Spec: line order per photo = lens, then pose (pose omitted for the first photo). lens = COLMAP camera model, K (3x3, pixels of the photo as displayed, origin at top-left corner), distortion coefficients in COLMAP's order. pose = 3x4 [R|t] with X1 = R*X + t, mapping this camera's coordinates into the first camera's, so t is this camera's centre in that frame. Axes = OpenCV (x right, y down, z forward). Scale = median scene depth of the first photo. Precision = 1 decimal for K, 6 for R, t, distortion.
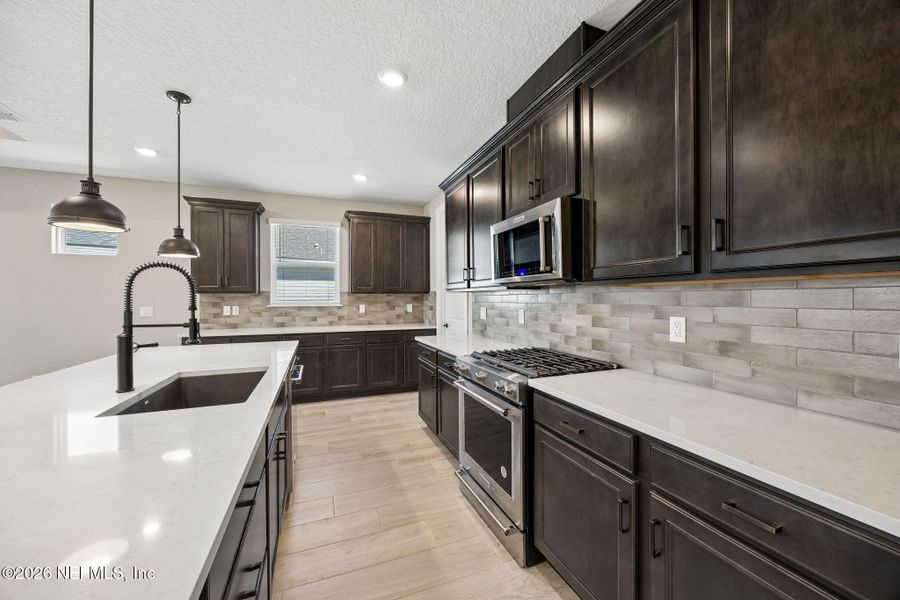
lens RADIAL K [[343.0, 0, 449.6], [0, 343.0, 303.5], [0, 0, 1]] dist [-0.000126, -0.000277]
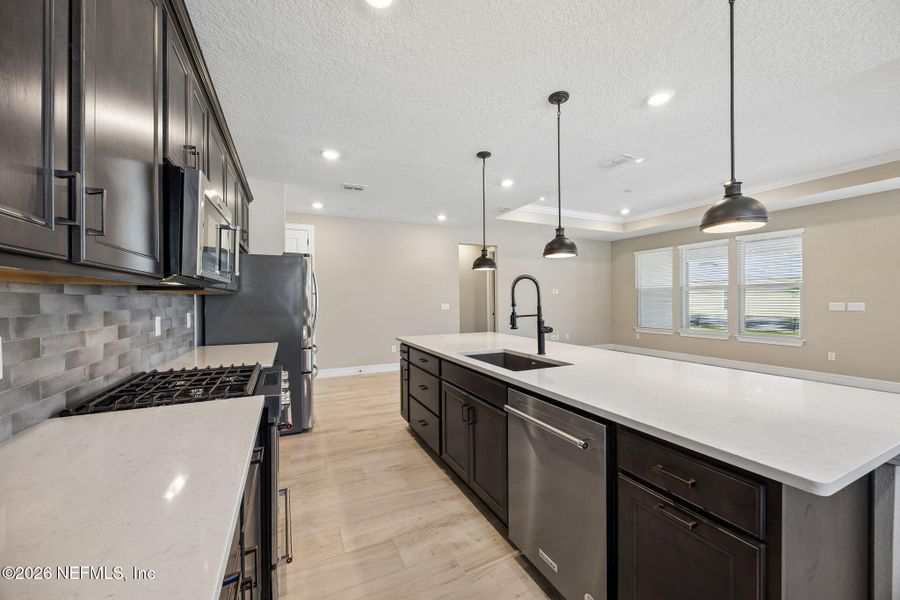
lens RADIAL K [[343.0, 0, 457.3], [0, 343.0, 299.9], [0, 0, 1]] dist [-0.000126, -0.000277]
pose [[-0.996590, 0.009999, -0.081905, -0.201397], [0.008531, 0.999797, 0.018245, -0.020647], [0.082071, 0.017484, -0.996473, 1.310697]]
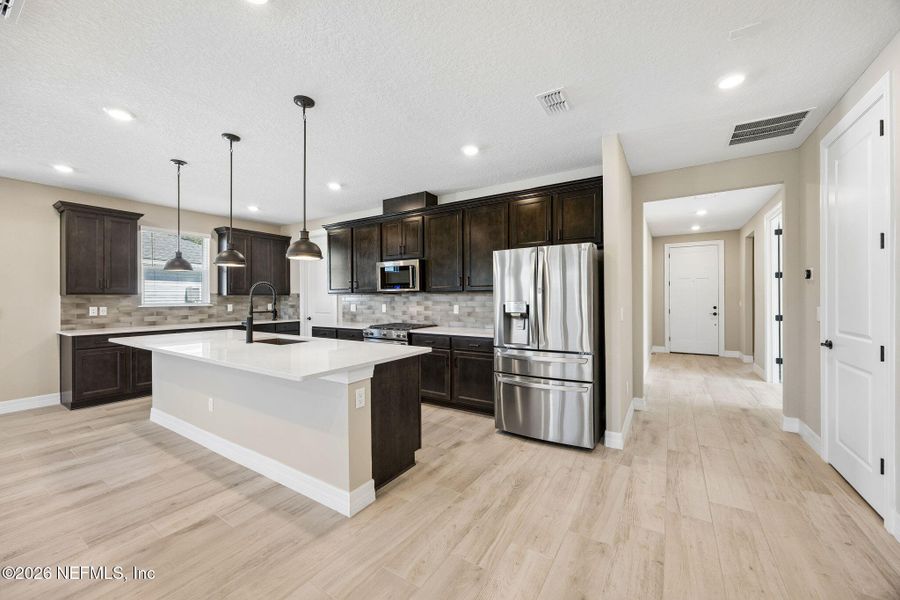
lens RADIAL K [[343.0, 0, 443.8], [0, 343.0, 309.6], [0, 0, 1]] dist [-0.000126, -0.000277]
pose [[0.816982, -0.021150, 0.576275, -0.587301], [0.011250, 0.999722, 0.020743, 0.009527], [-0.576553, -0.010463, 0.816993, -0.702737]]
